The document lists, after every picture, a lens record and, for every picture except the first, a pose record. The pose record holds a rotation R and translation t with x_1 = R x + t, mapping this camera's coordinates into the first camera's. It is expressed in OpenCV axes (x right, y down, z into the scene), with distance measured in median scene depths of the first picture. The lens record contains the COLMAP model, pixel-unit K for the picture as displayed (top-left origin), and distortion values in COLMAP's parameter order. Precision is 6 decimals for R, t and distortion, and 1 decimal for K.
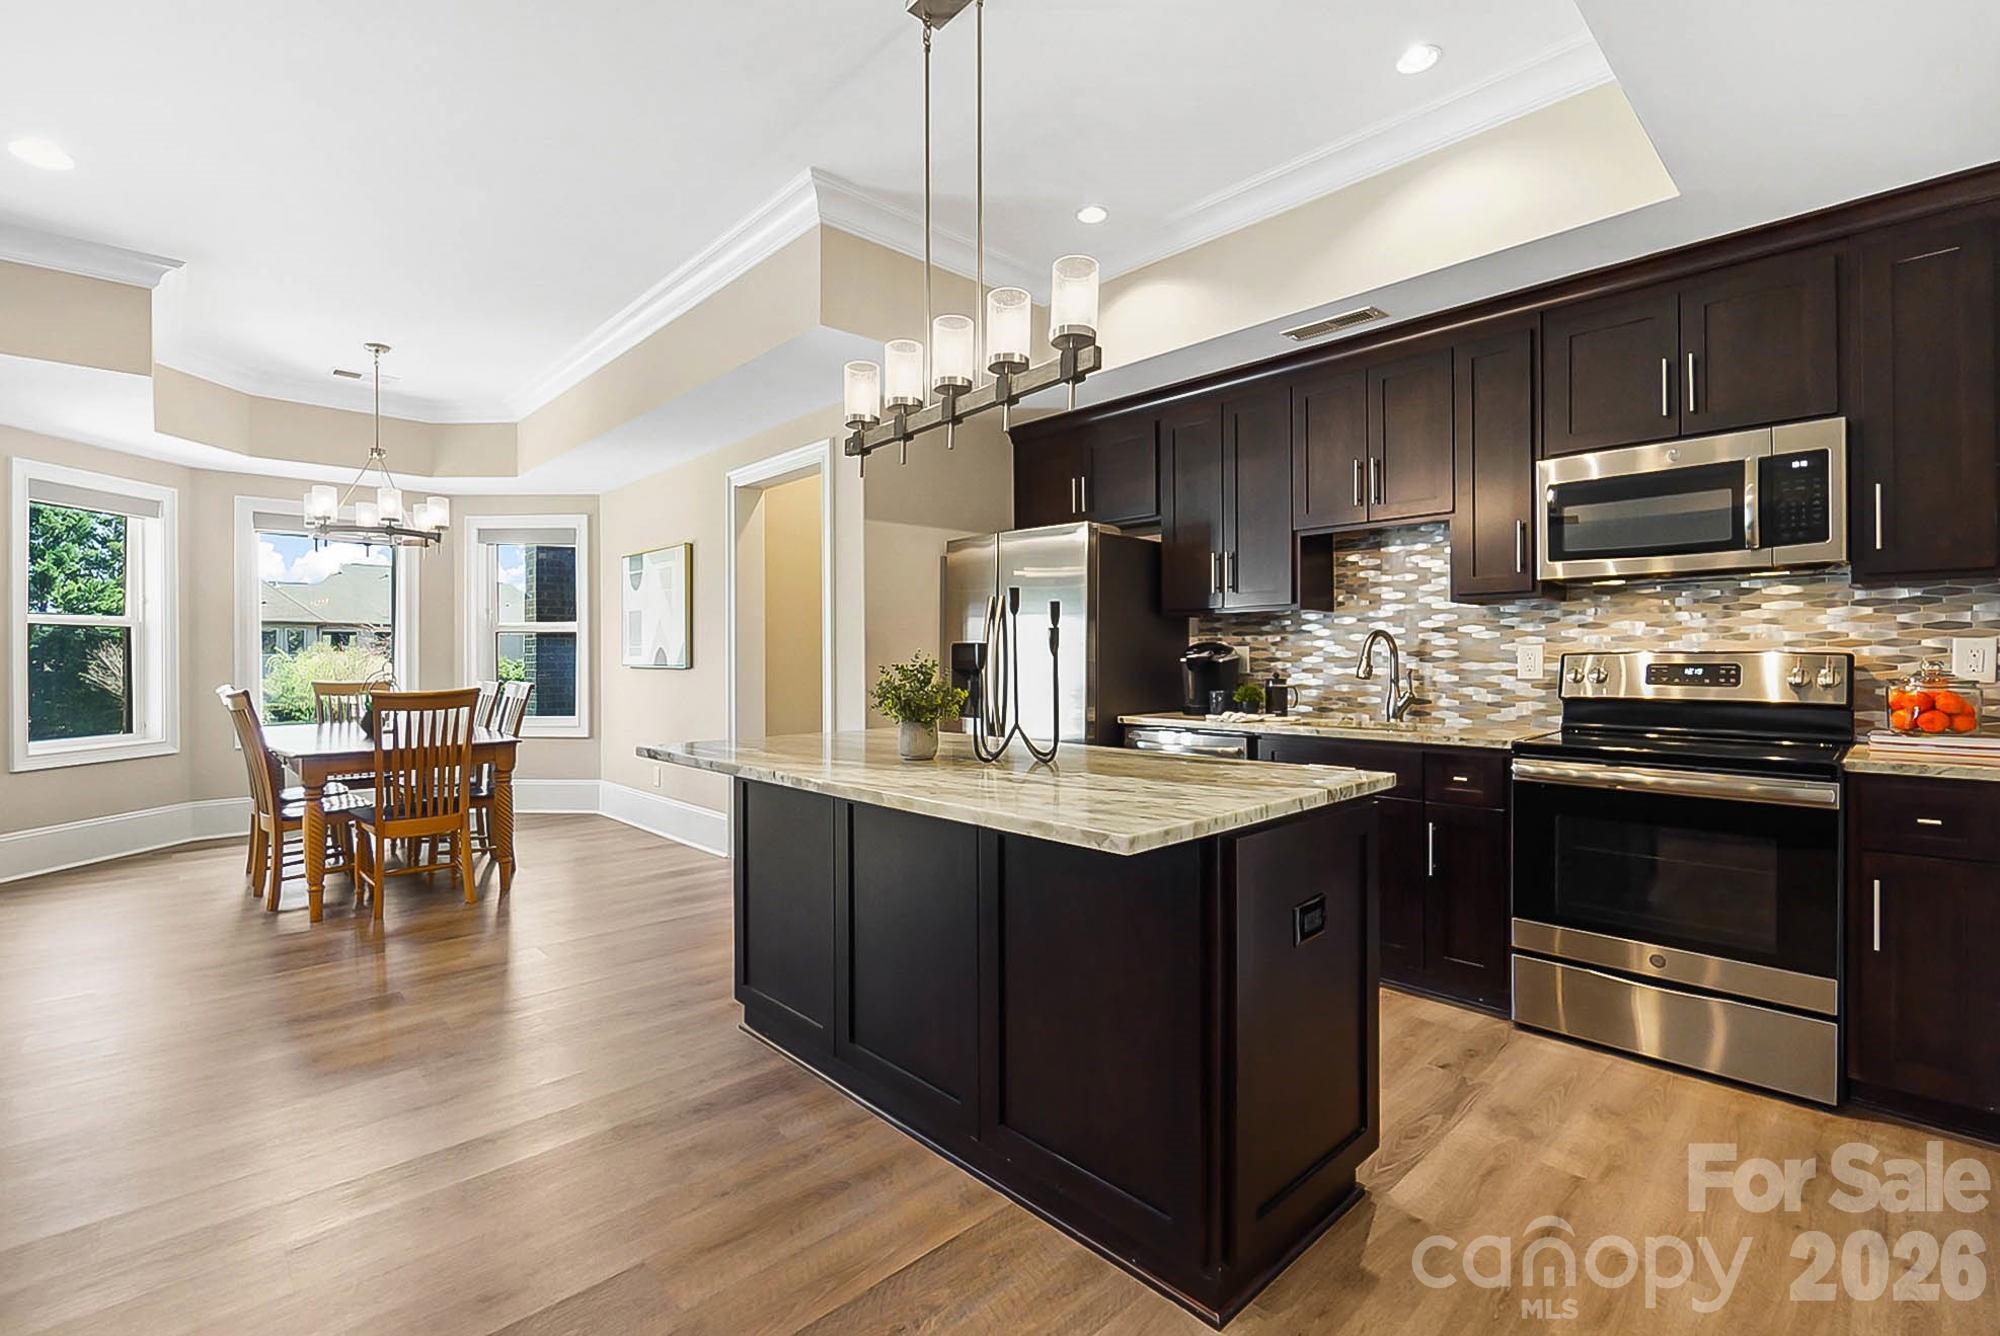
lens RADIAL K [[867.3, 0, 1001.5], [0, 867.3, 654.7], [0, 0, 1]] dist [0.000182, -0.000019]
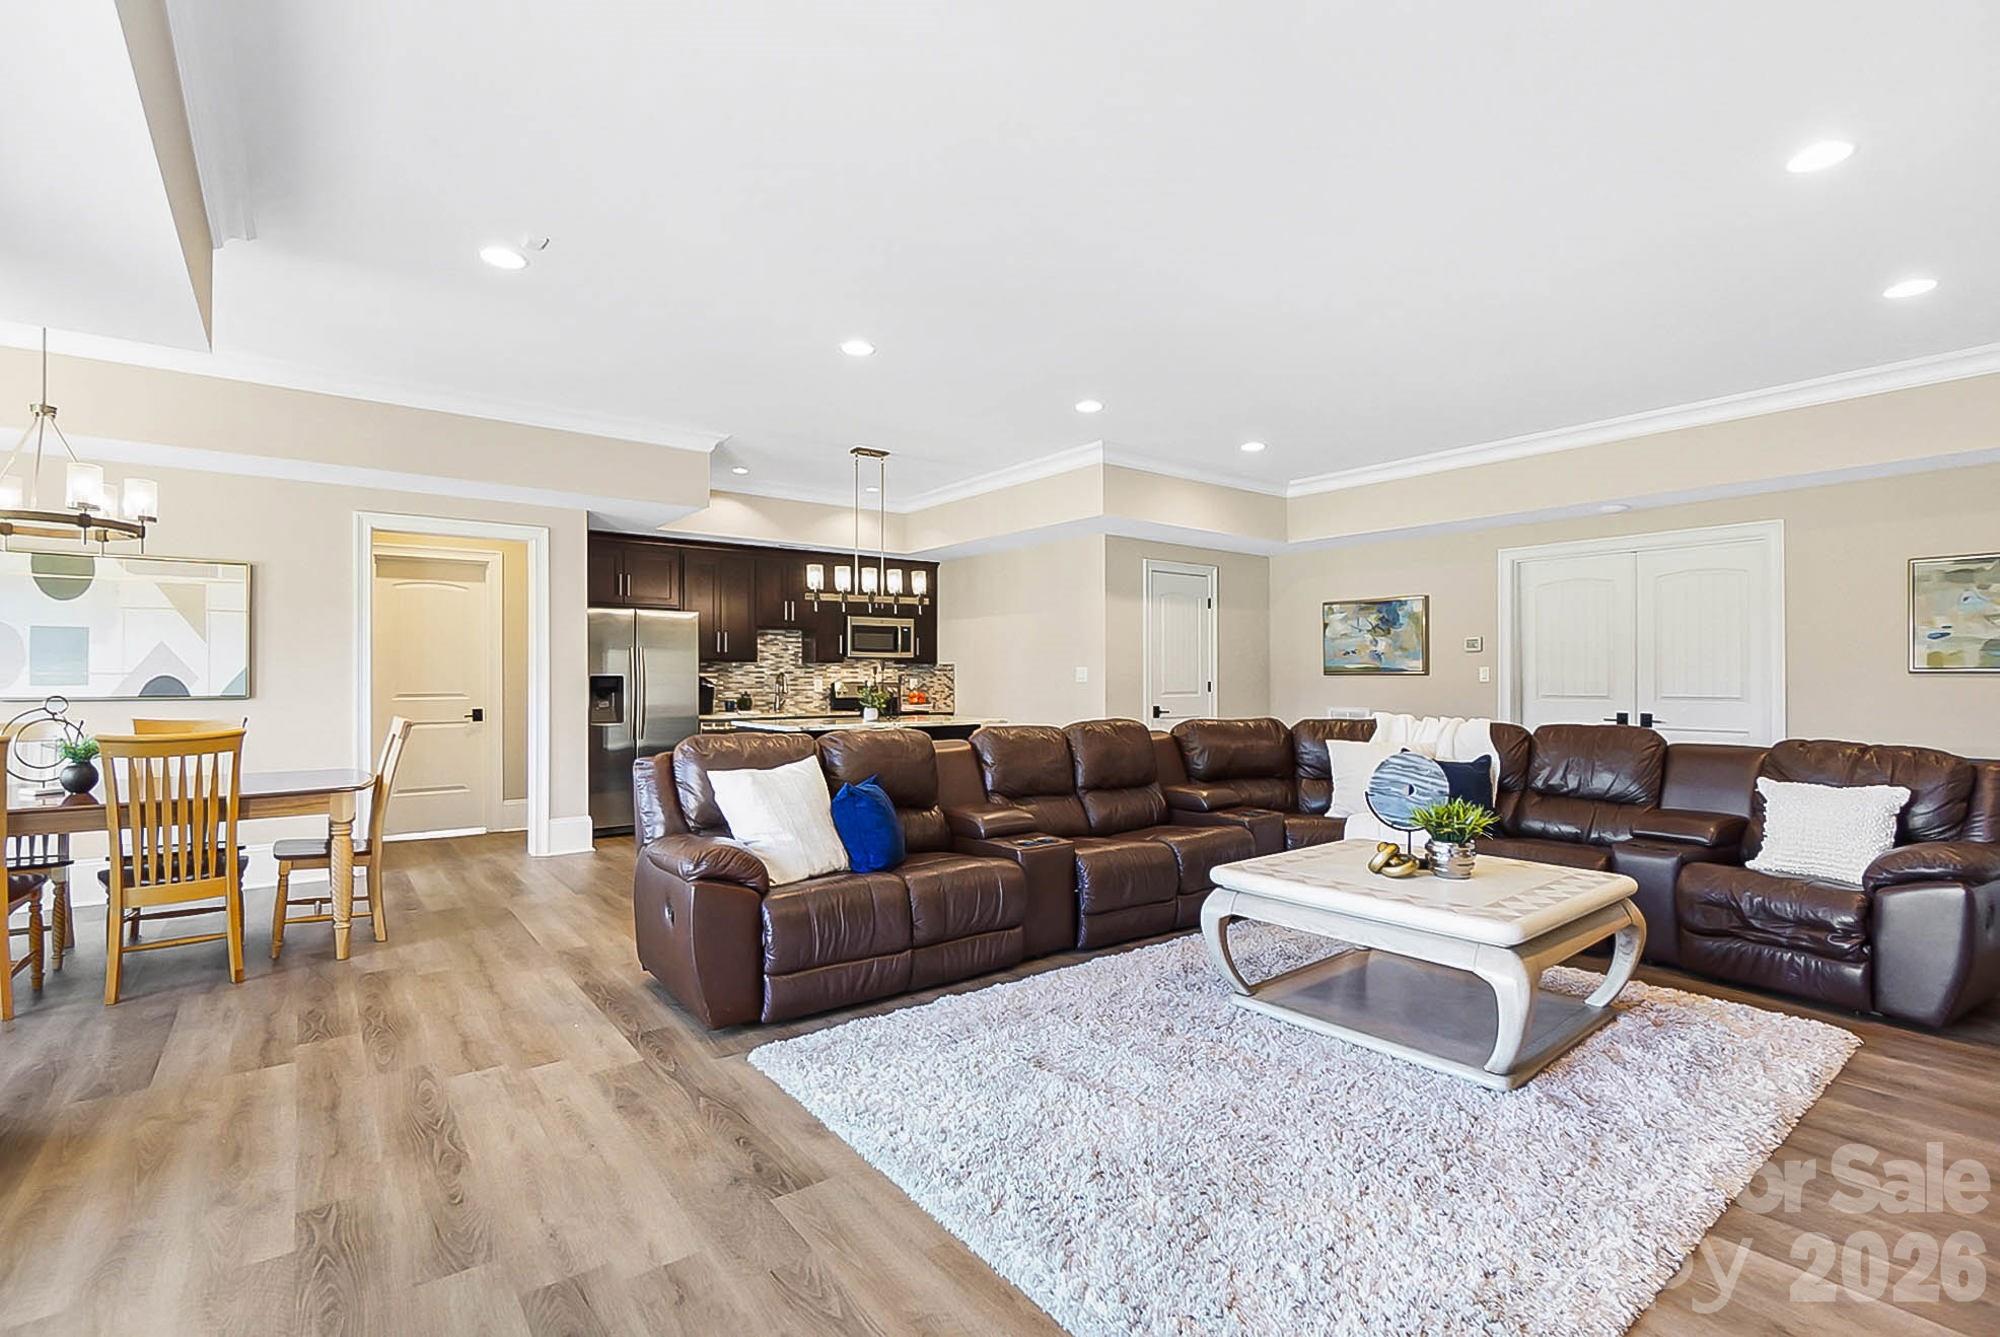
lens RADIAL K [[867.3, 0, 1001.5], [0, 867.3, 655.2], [0, 0, 1]] dist [0.000182, -0.000019]
pose [[0.064857, 0.032322, 0.997371, -1.990496], [0.003555, 0.999461, -0.032621, 0.004290], [-0.997888, 0.005661, 0.064707, 0.272160]]
